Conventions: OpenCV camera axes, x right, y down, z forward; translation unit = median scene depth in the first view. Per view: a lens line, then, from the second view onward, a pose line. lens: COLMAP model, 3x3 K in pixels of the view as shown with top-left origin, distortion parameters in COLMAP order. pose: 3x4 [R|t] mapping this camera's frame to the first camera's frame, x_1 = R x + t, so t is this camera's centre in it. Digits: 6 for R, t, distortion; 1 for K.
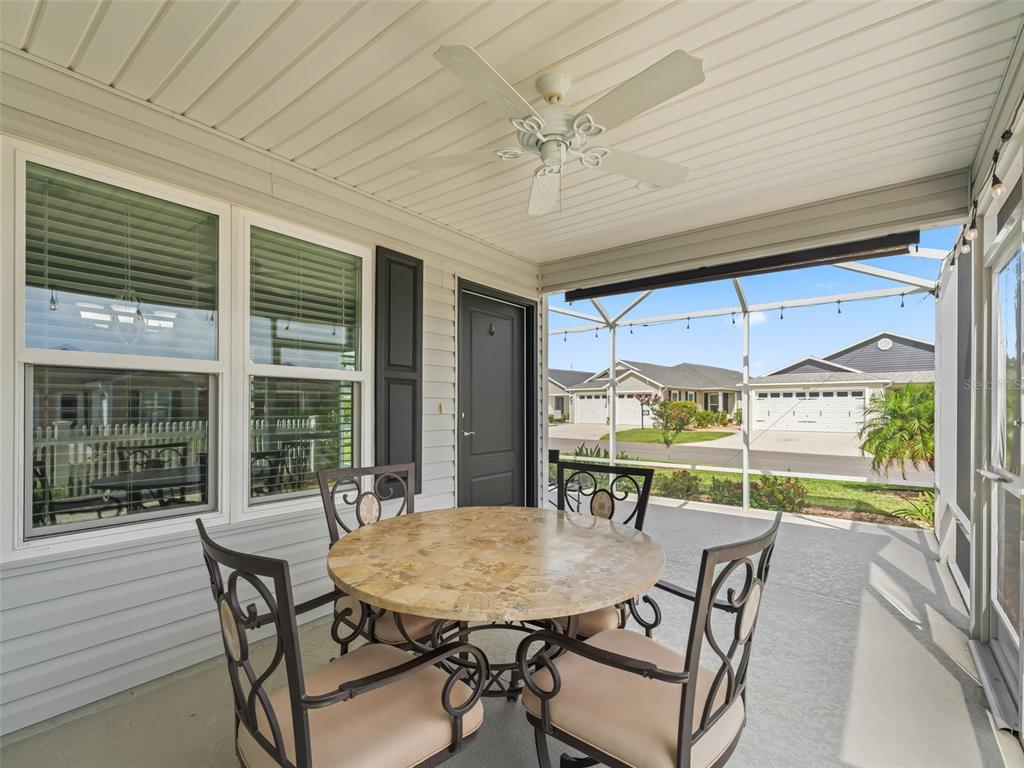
lens RADIAL K [[474.6, 0, 515.8], [0, 474.6, 406.2], [0, 0, 1]] dist [-0.001728, -0.000237]
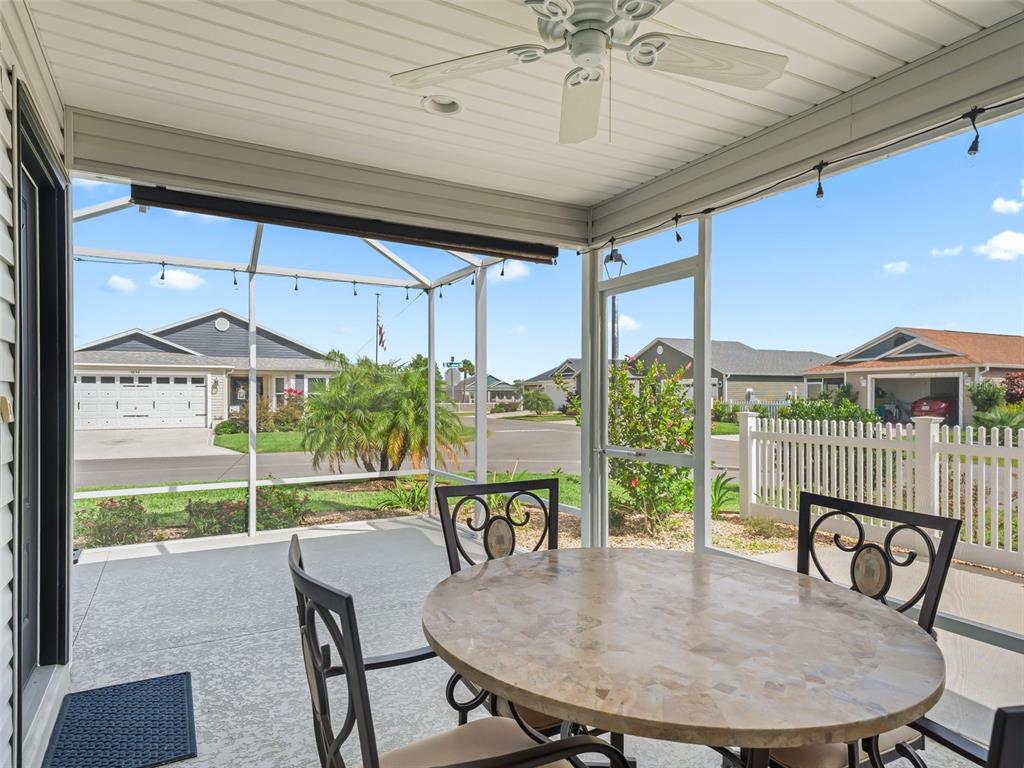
lens RADIAL K [[614.6, 0, 515.9], [0, 614.6, 401.5], [0, 0, 1]] dist [0.042648, 0.000467]
pose [[0.388503, -0.007755, 0.921415, -0.069924], [-0.002665, 0.999951, 0.009539, -0.001204], [-0.921443, -0.006161, 0.388464, 0.062692]]
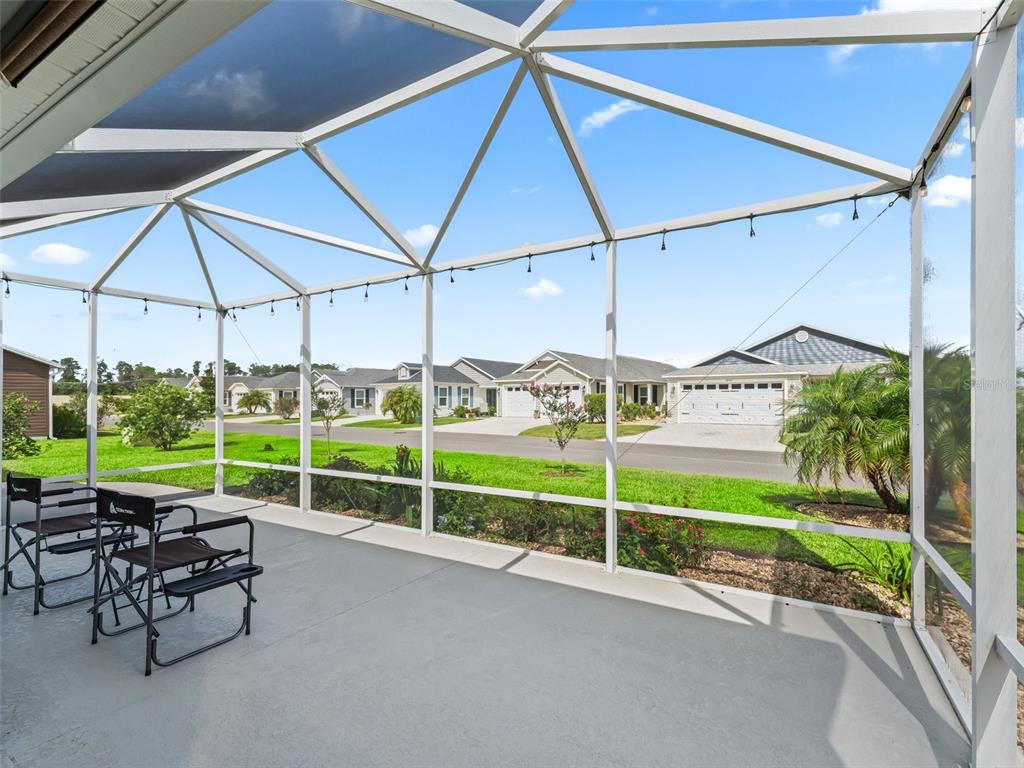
lens RADIAL K [[463.8, 0, 535.3], [0, 463.8, 398.3], [0, 0, 1]] dist [0.000666, 0.011918]
pose [[0.989399, -0.001782, 0.145209, 0.082113], [0.001970, 0.999997, -0.001153, 0.000560], [-0.145207, 0.001427, 0.989400, 0.116114]]
